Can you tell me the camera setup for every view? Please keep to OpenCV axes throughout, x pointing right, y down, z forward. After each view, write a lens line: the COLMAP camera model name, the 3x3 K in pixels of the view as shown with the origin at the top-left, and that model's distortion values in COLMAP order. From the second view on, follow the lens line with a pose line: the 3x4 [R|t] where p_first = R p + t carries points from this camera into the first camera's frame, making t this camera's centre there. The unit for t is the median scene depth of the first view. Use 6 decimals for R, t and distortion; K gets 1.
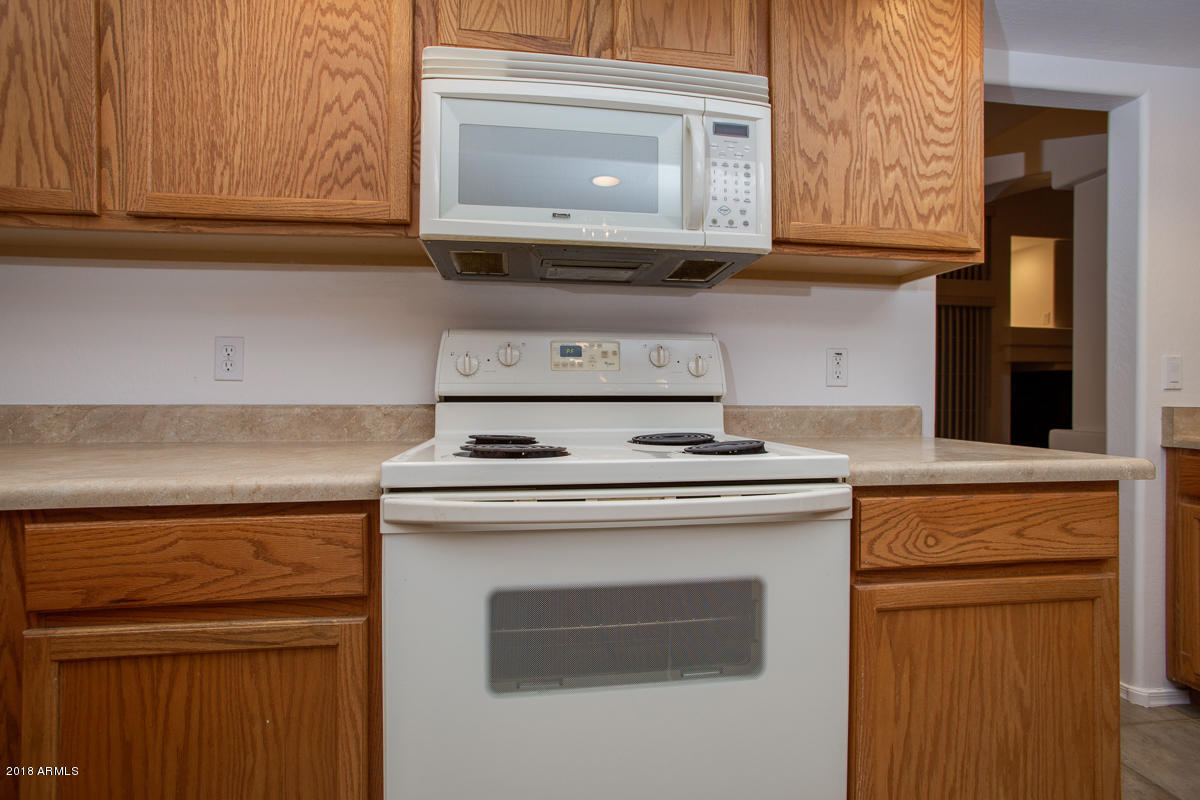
lens RADIAL K [[530.4, 0, 580.9], [0, 530.4, 387.9], [0, 0, 1]] dist [-0.008964, 0.000891]
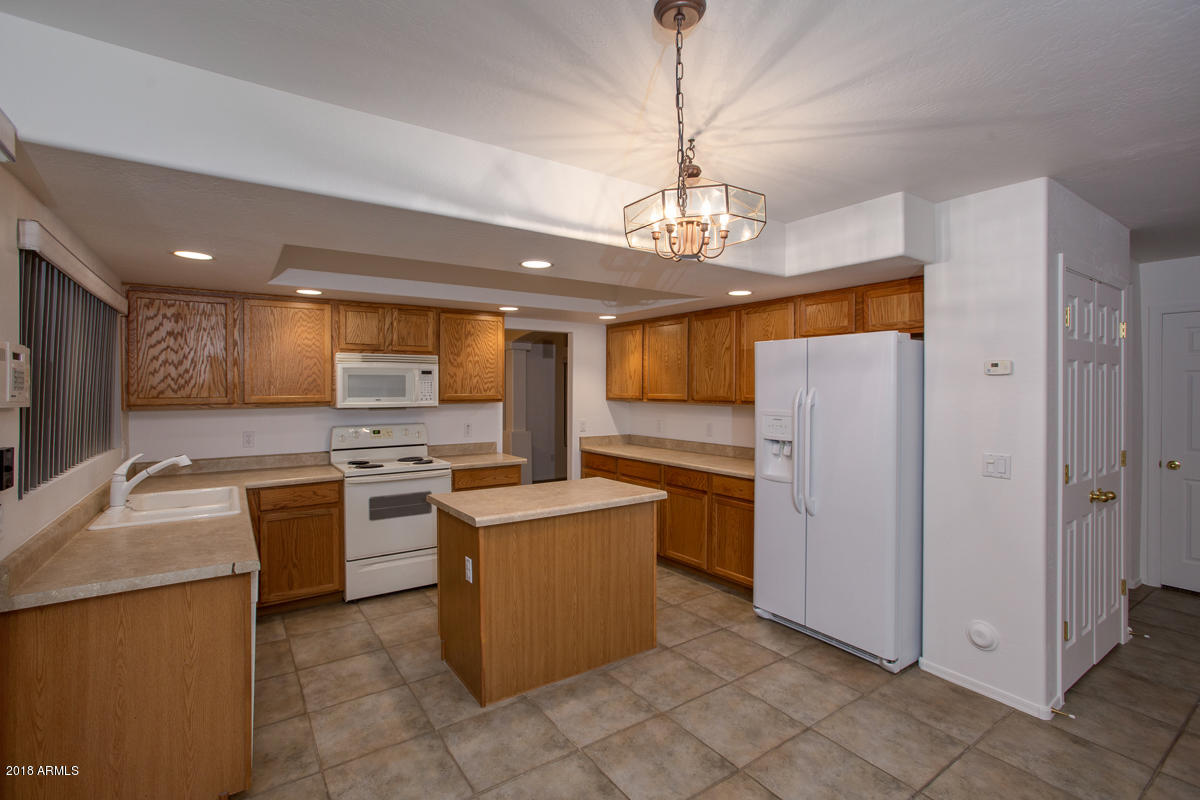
lens RADIAL K [[540.6, 0, 573.6], [0, 540.6, 383.3], [0, 0, 1]] dist [-0.049126, 0.011778]
pose [[0.899543, -0.003209, 0.436820, -0.374020], [-0.001186, 0.999951, 0.009788, -0.408849], [-0.436831, -0.009322, 0.899495, -2.447663]]
